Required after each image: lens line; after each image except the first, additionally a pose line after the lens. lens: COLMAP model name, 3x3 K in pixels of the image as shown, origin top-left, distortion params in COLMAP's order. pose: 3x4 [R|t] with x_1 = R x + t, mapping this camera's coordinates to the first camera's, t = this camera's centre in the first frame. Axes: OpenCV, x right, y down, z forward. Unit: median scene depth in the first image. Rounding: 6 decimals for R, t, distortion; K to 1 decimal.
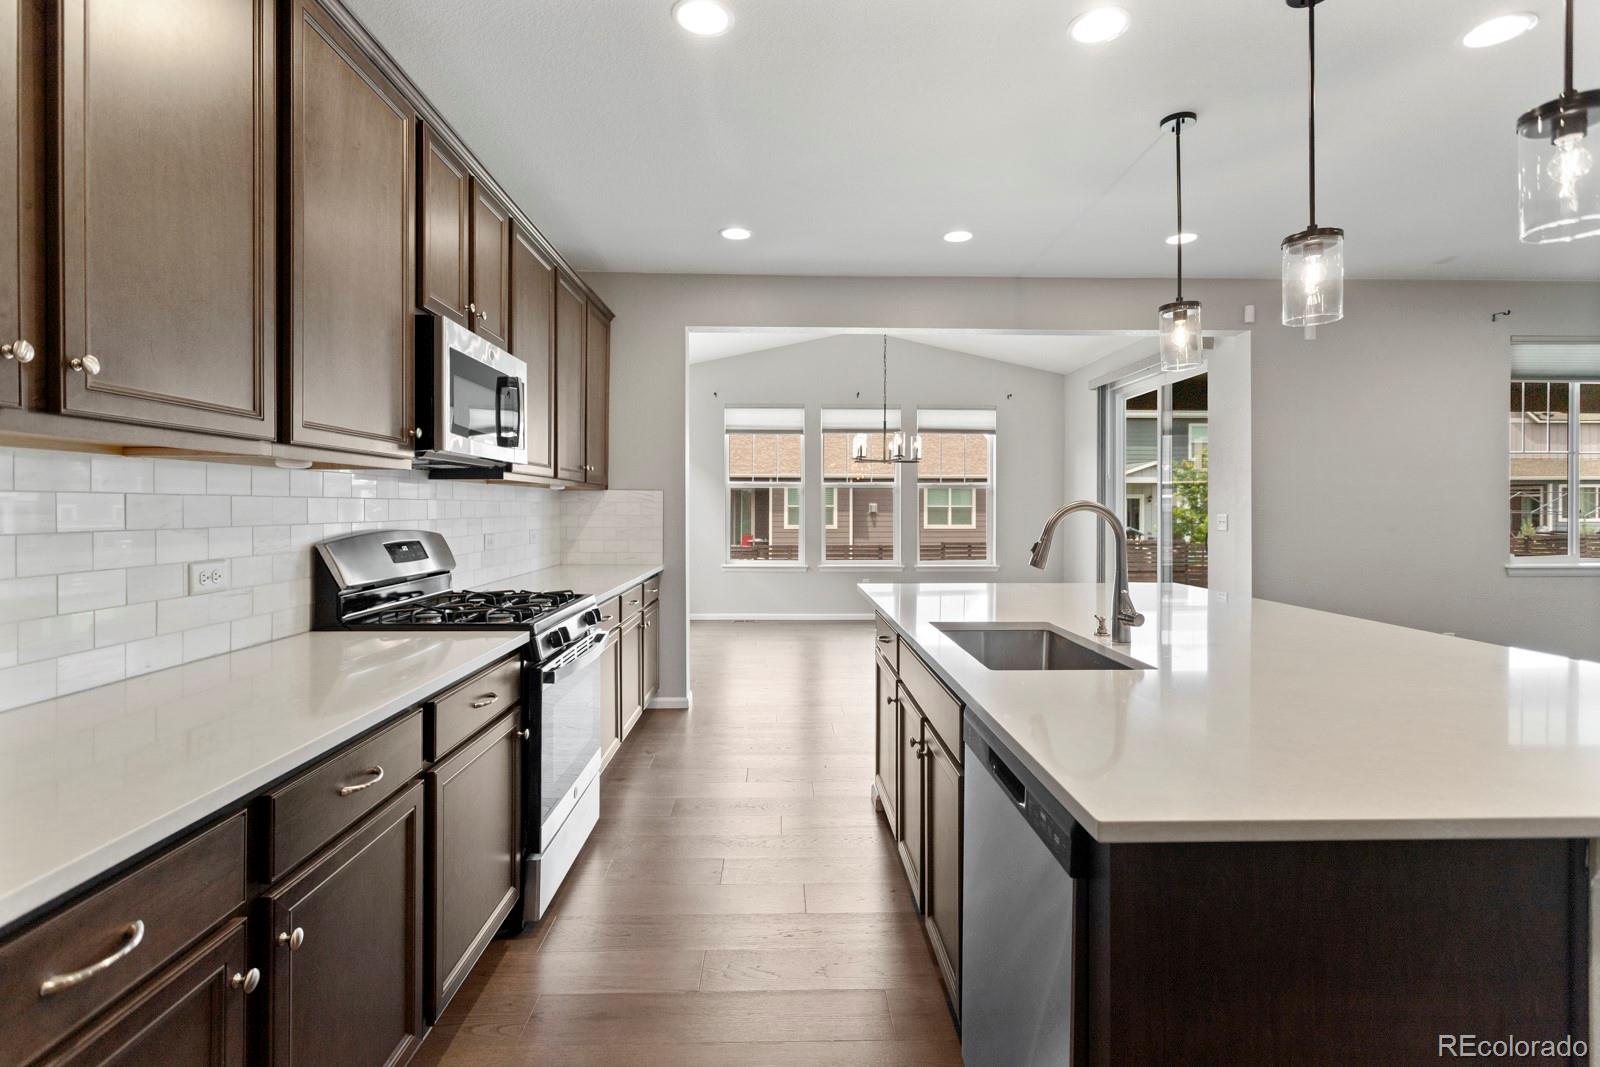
lens RADIAL K [[761.4, 0, 797.2], [0, 761.4, 508.3], [0, 0, 1]] dist [-0.000368, 0.000559]
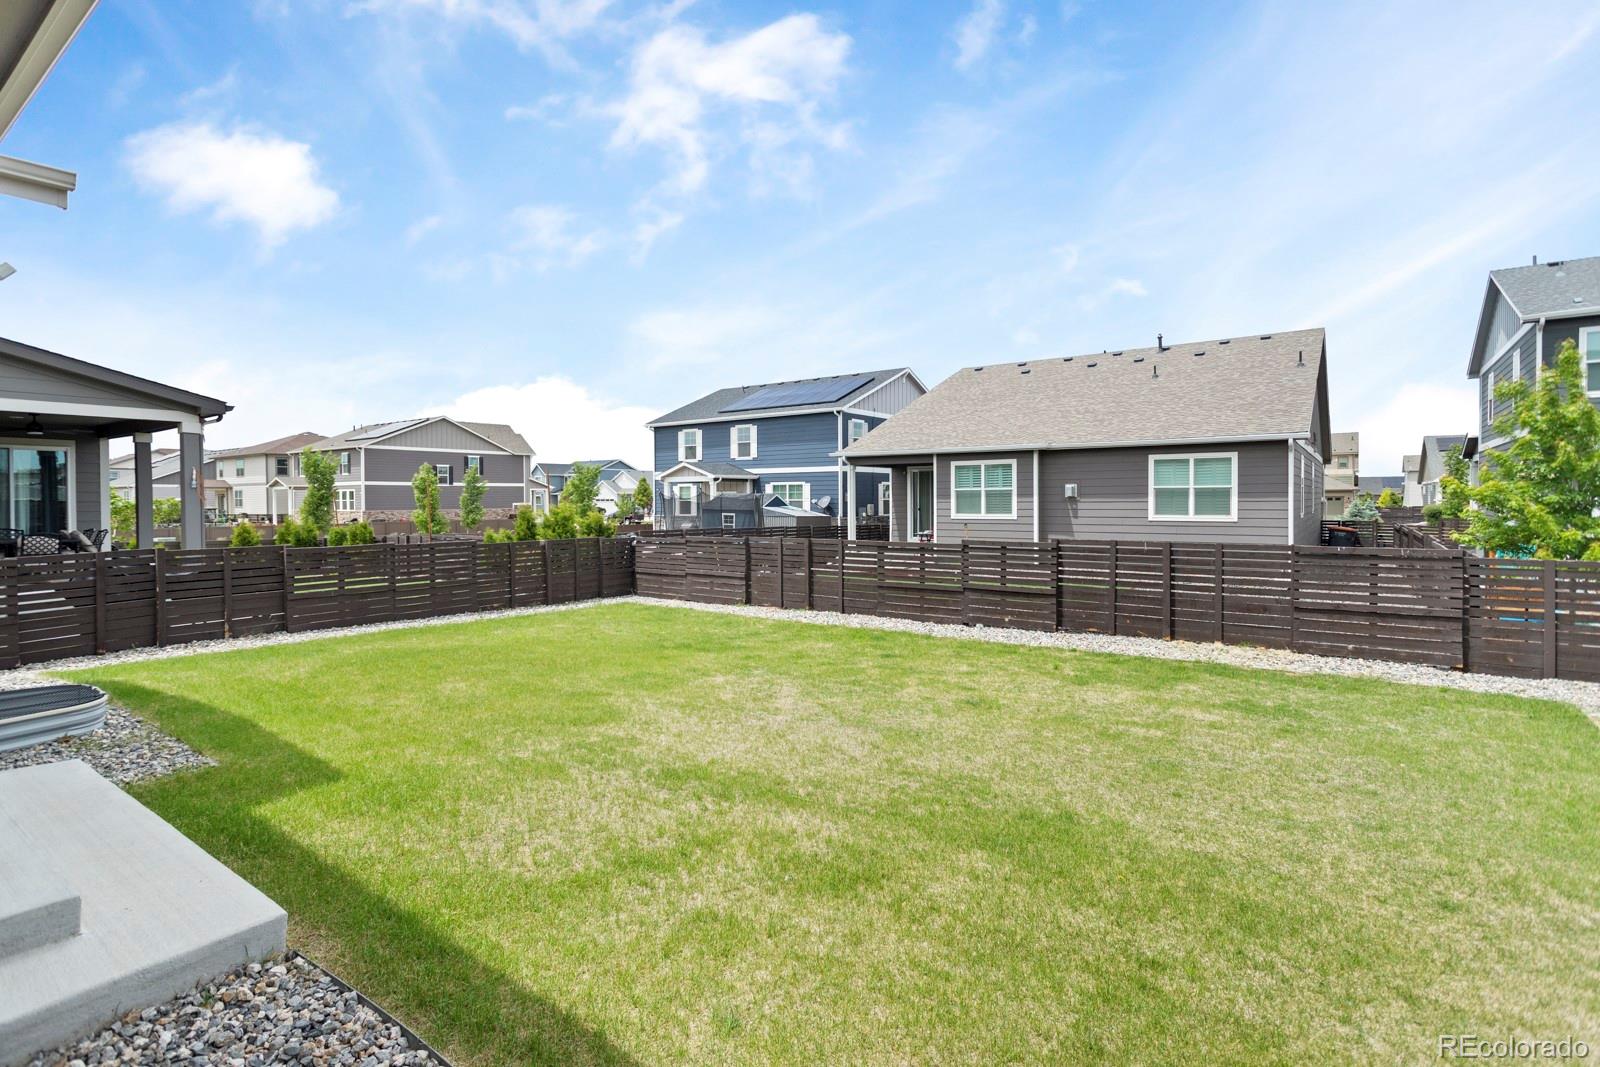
lens RADIAL K [[761.4, 0, 797.2], [0, 761.4, 508.3], [0, 0, 1]] dist [-0.000368, 0.000559]
pose [[0.793923, 0.001949, -0.608016, 1.966879], [0.006010, 0.999921, 0.011053, 0.039626], [0.607989, -0.012430, 0.793848, 1.662589]]
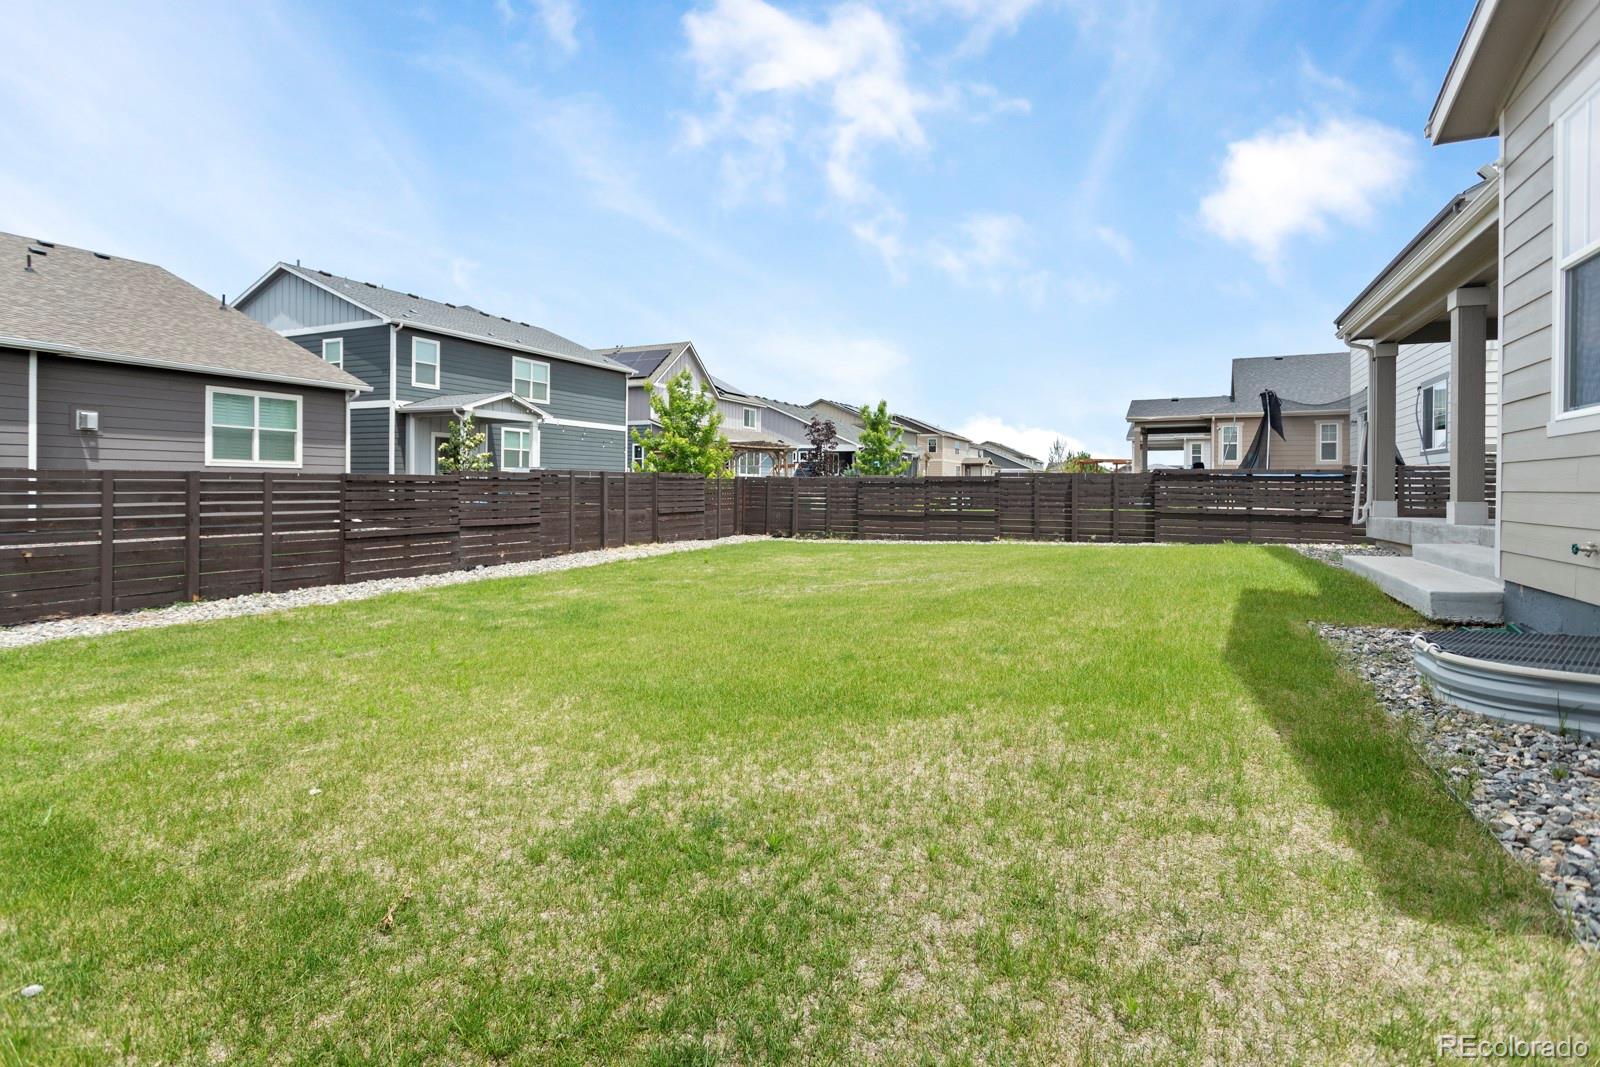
lens RADIAL K [[768.5, 0, 795.8], [0, 768.5, 518.9], [0, 0, 1]] dist [0.001002, 0.000458]
pose [[0.460836, -0.035805, 0.886763, -0.782496], [-0.008544, 0.998961, 0.044775, 0.217576], [-0.887444, -0.028210, 0.460051, 2.190688]]
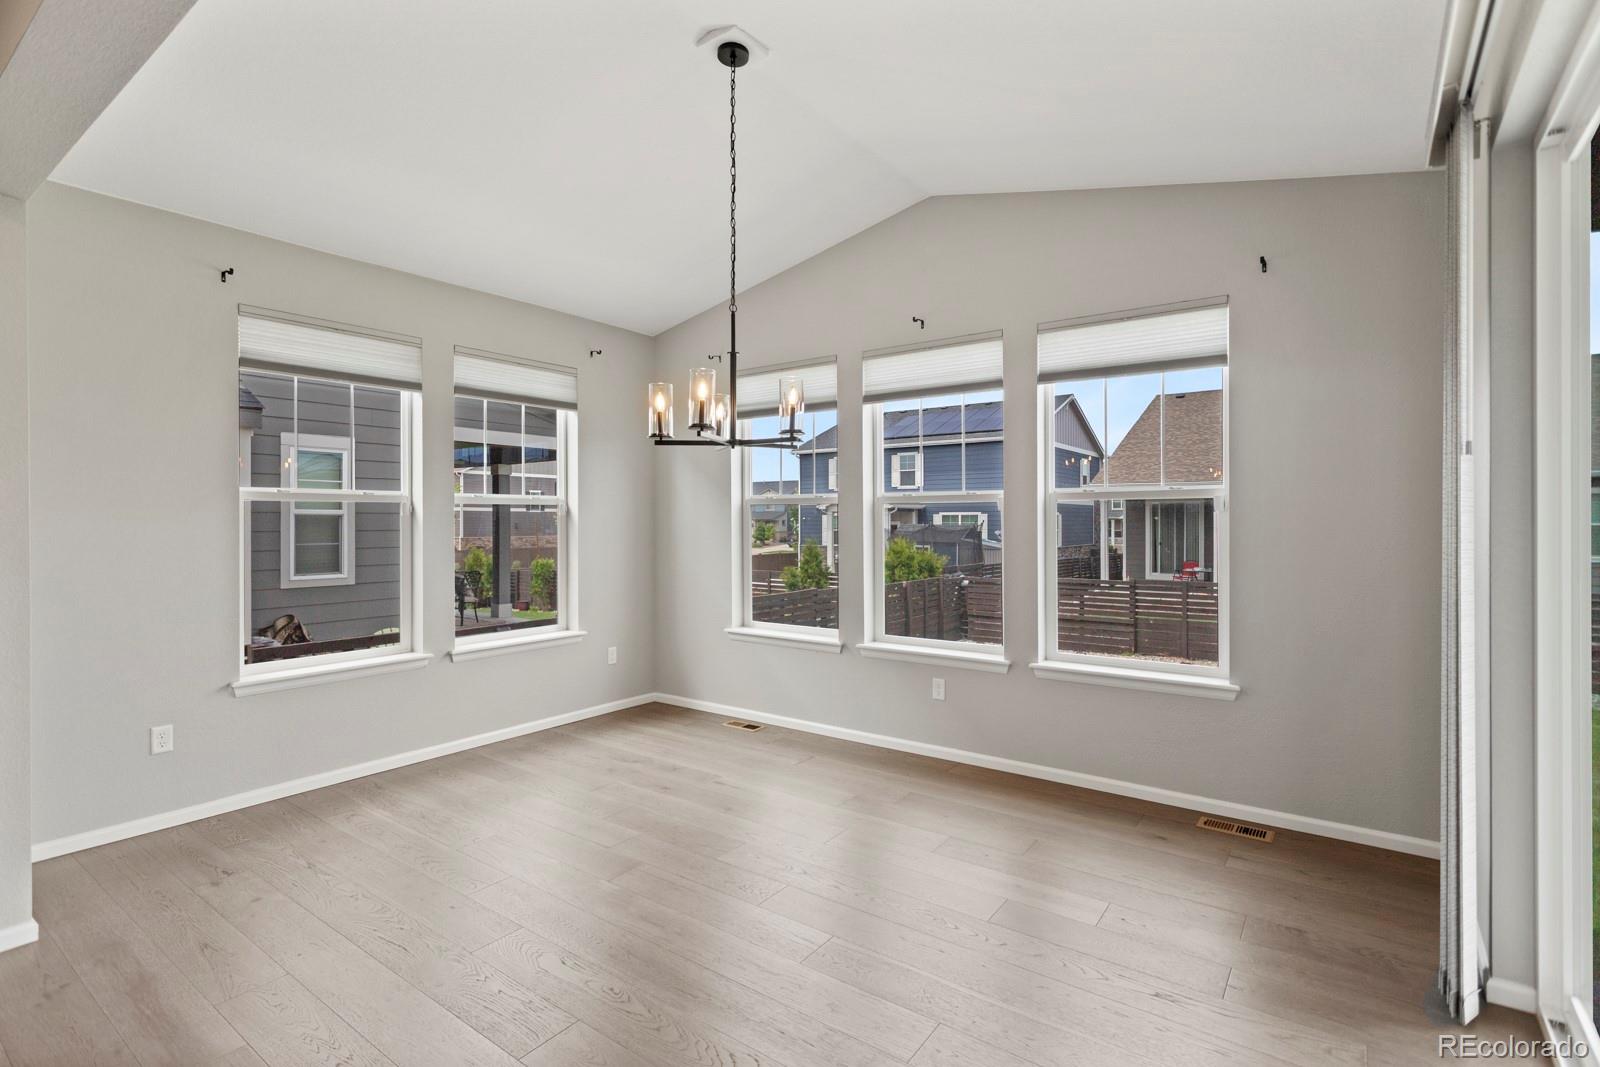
lens RADIAL K [[761.0, 0, 798.7], [0, 761.0, 522.6], [0, 0, 1]] dist [0.000801, 0.000226]
pose [[0.791327, -0.002397, -0.611388, 0.582156], [0.001133, 0.999996, -0.002455, -0.020753], [0.611392, 0.001250, 0.791327, 0.949604]]
